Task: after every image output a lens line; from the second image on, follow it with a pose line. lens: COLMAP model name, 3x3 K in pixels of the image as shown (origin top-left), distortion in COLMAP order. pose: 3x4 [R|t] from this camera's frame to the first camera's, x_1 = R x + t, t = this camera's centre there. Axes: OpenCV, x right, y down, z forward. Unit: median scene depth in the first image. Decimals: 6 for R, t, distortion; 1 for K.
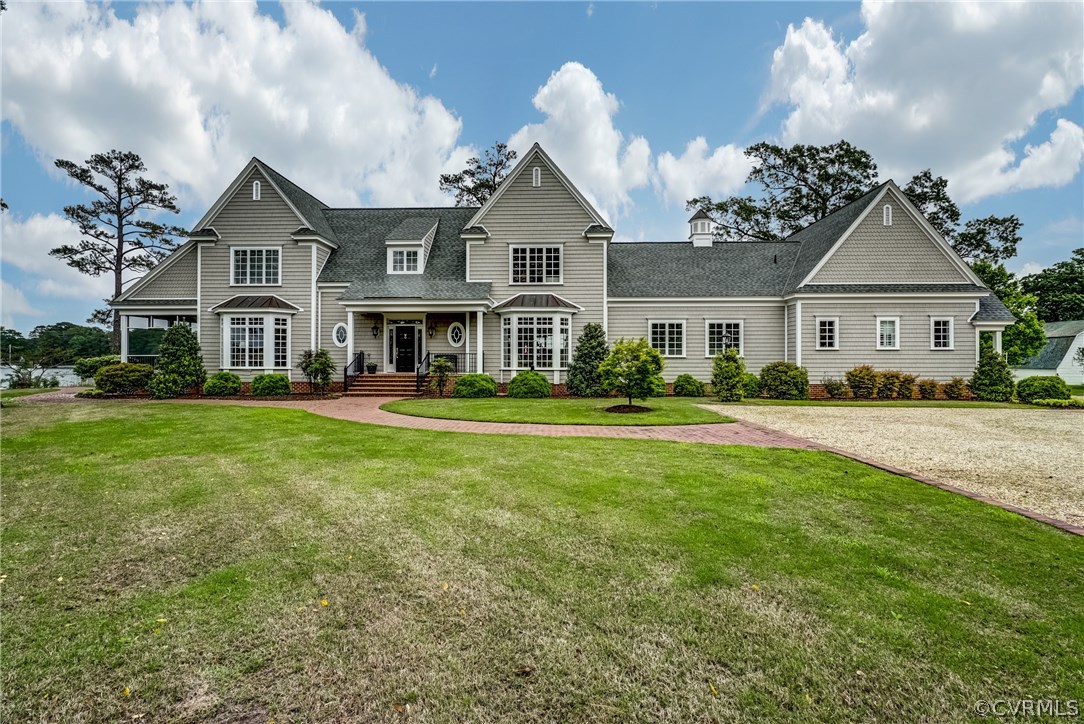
lens RADIAL K [[492.6, 0, 540.7], [0, 492.6, 357.2], [0, 0, 1]] dist [-0.002984, 0.000293]
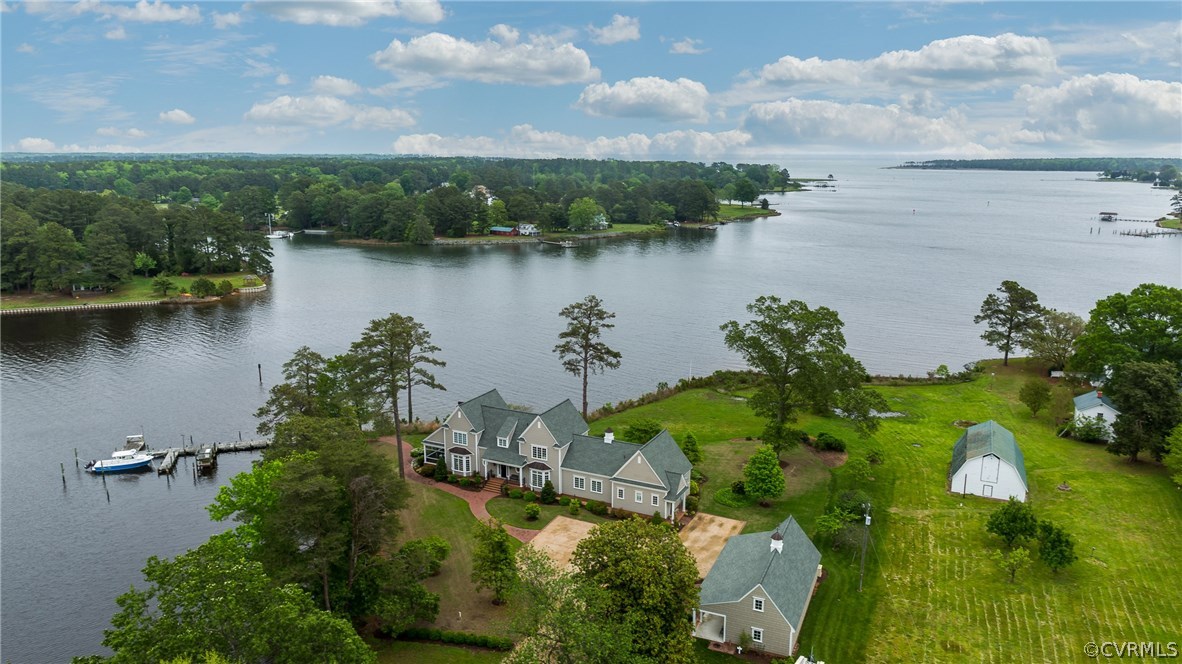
lens RADIAL K [[823.6, 0, 592.9], [0, 823.6, 329.9], [0, 0, 1]] dist [0.006228, -0.000785]
pose [[0.912818, 0.086697, -0.399059, 2.220338], [0.004203, 0.975158, 0.221470, -2.023438], [0.408346, -0.203839, 0.889777, -3.170623]]
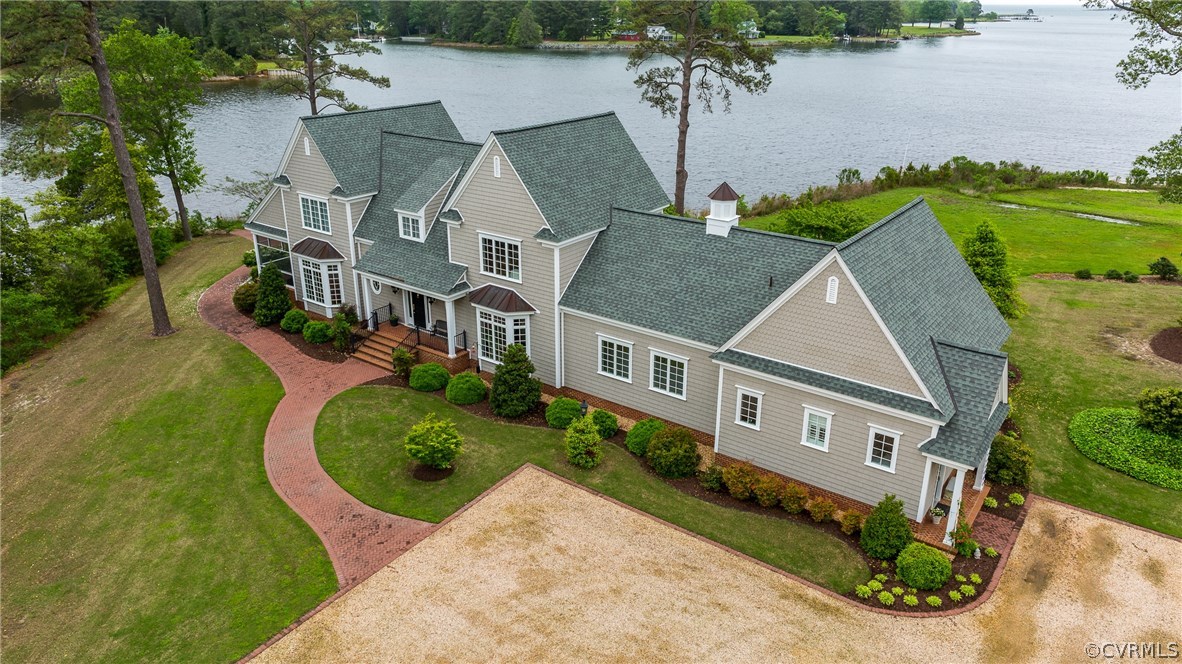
lens RADIAL K [[820.4, 0, 593.2], [0, 820.4, 312.7], [0, 0, 1]] dist [0.004475, -0.000466]
pose [[0.828054, 0.199203, -0.524066, 0.999473], [0.005072, 0.932049, 0.362296, -0.666264], [0.560626, -0.302658, 0.770776, -0.164156]]
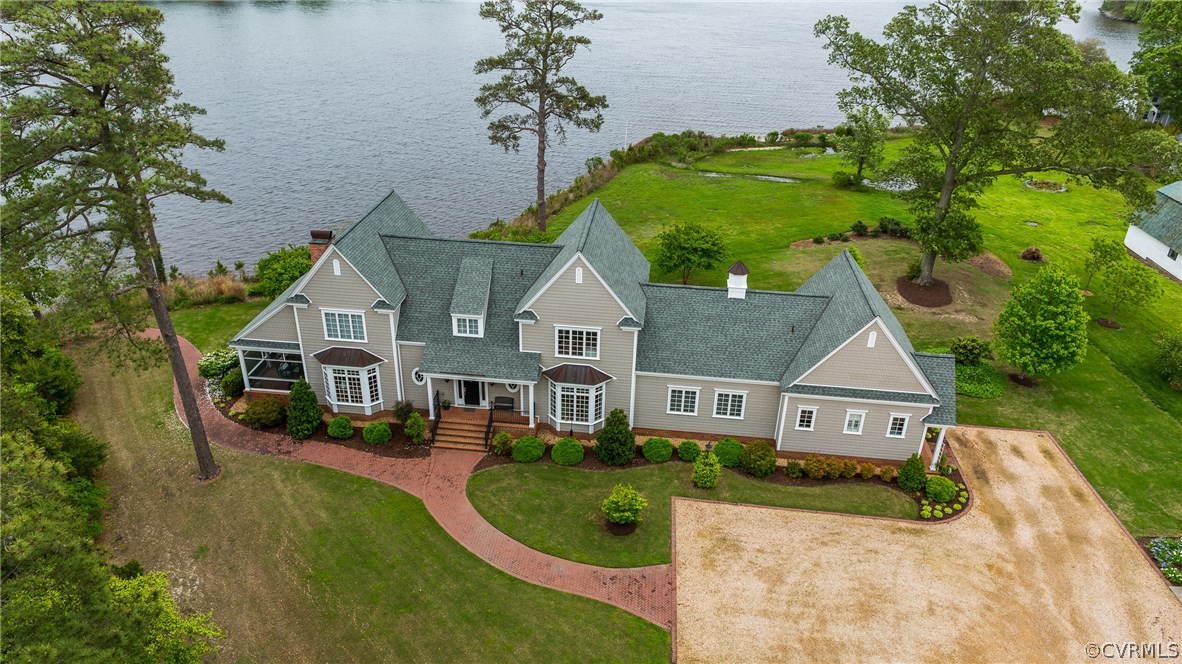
lens RADIAL K [[789.5, 0, 591.4], [0, 789.5, 329.0], [0, 0, 1]] dist [0.007203, -0.002619]
pose [[0.997248, 0.052214, -0.052627, 0.122664], [-0.021521, 0.883218, 0.468469, -1.112318], [0.070942, -0.466047, 0.881911, -0.665685]]
